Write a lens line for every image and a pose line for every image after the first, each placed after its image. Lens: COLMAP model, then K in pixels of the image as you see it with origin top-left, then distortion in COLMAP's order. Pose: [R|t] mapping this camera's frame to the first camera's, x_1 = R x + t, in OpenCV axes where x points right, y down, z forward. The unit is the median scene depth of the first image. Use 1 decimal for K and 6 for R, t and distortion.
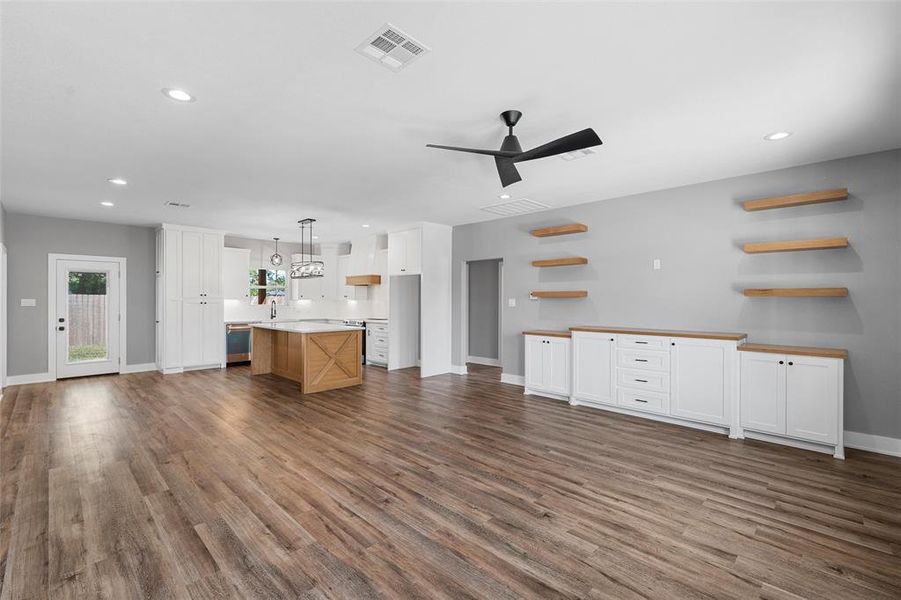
lens RADIAL K [[392.7, 0, 453.7], [0, 392.7, 300.2], [0, 0, 1]] dist [-0.003707, 0.000446]
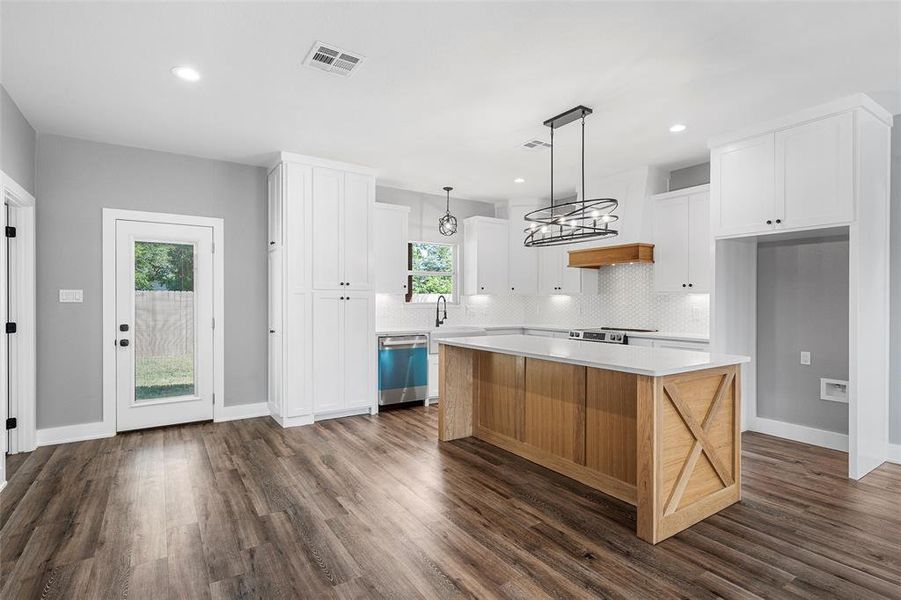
lens RADIAL K [[442.3, 0, 449.8], [0, 442.3, 301.1], [0, 0, 1]] dist [0.005438, 0.000115]
pose [[0.976152, -0.000218, -0.217088, -0.372098], [0.000285, 1.000000, 0.000279, 0.011566], [0.217088, -0.000335, 0.976152, 0.438461]]
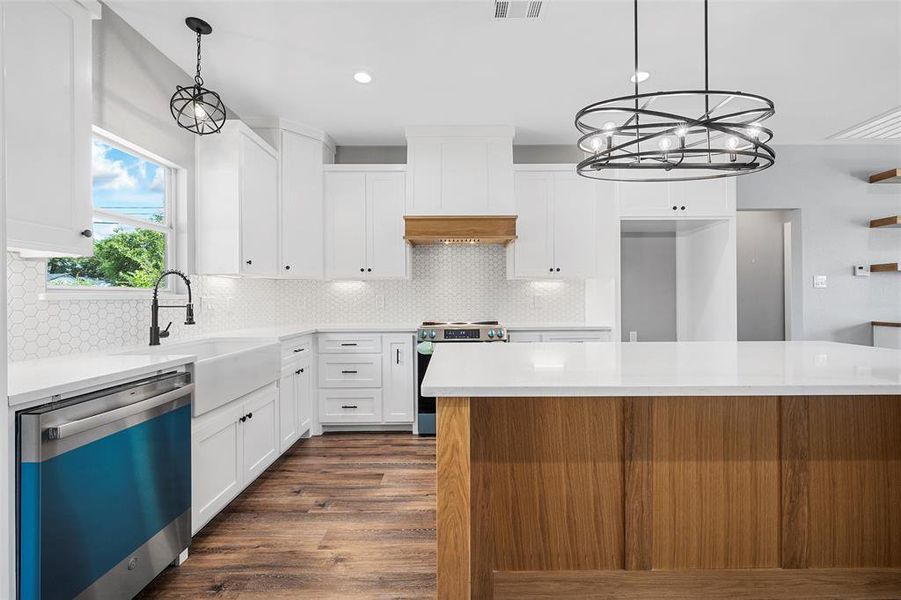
lens RADIAL K [[375.3, 0, 453.4], [0, 375.3, 296.9], [0, 0, 1]] dist [-0.000753, 0.000293]
pose [[0.717974, -0.004601, 0.696055, -0.608796], [0.007267, 0.999973, -0.000886, 0.024145], [-0.696032, 0.005694, 0.717988, 0.862732]]
